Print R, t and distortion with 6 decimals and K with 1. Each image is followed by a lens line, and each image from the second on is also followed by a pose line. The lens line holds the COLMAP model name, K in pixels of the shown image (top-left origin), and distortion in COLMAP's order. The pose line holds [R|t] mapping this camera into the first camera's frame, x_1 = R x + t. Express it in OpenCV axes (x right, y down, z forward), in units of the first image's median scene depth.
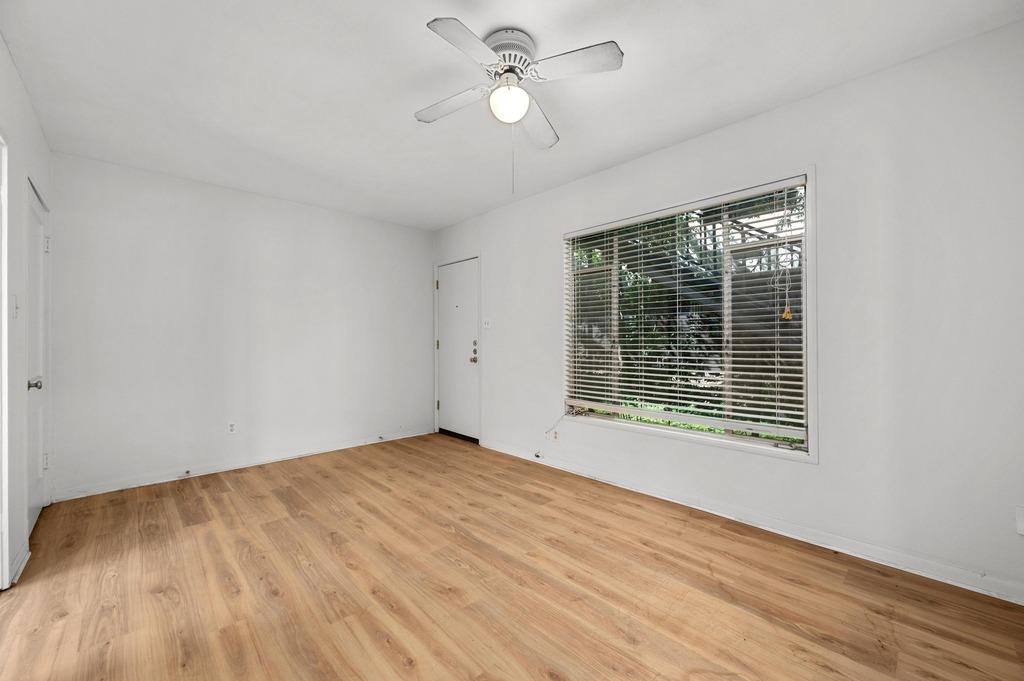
lens RADIAL K [[405.3, 0, 514.3], [0, 405.3, 340.0], [0, 0, 1]] dist [0.002040, 0.000205]
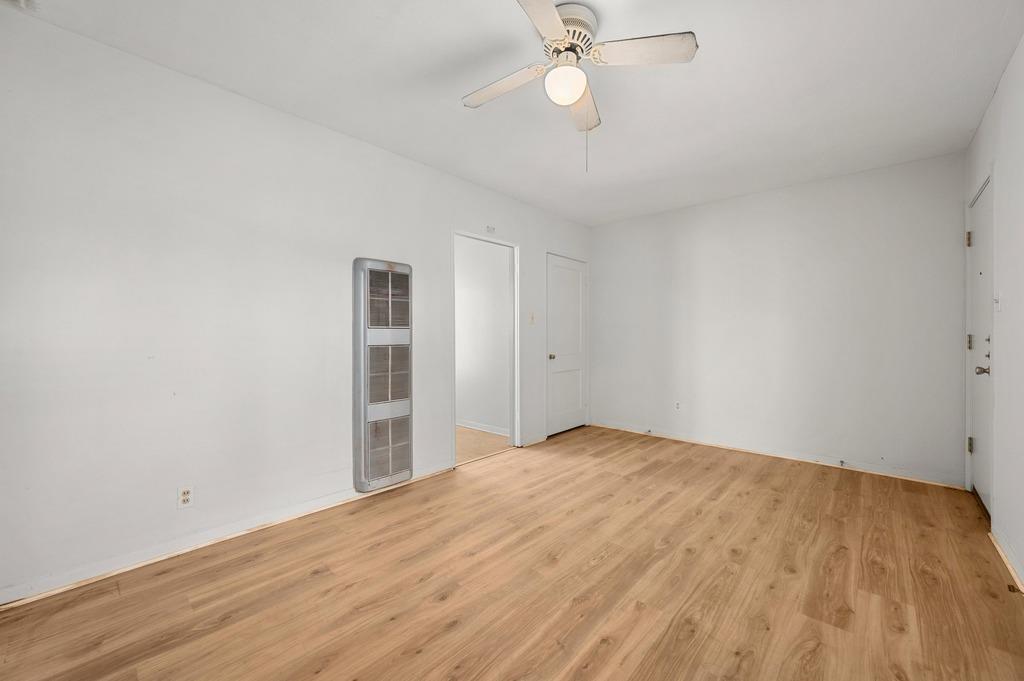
lens RADIAL K [[405.3, 0, 514.2], [0, 405.3, 337.8], [0, 0, 1]] dist [0.002040, 0.000205]
pose [[0.074025, 0.008926, -0.997216, 0.650436], [0.001059, 0.999959, 0.009029, -0.000991], [0.997256, -0.001725, 0.074012, 0.561070]]
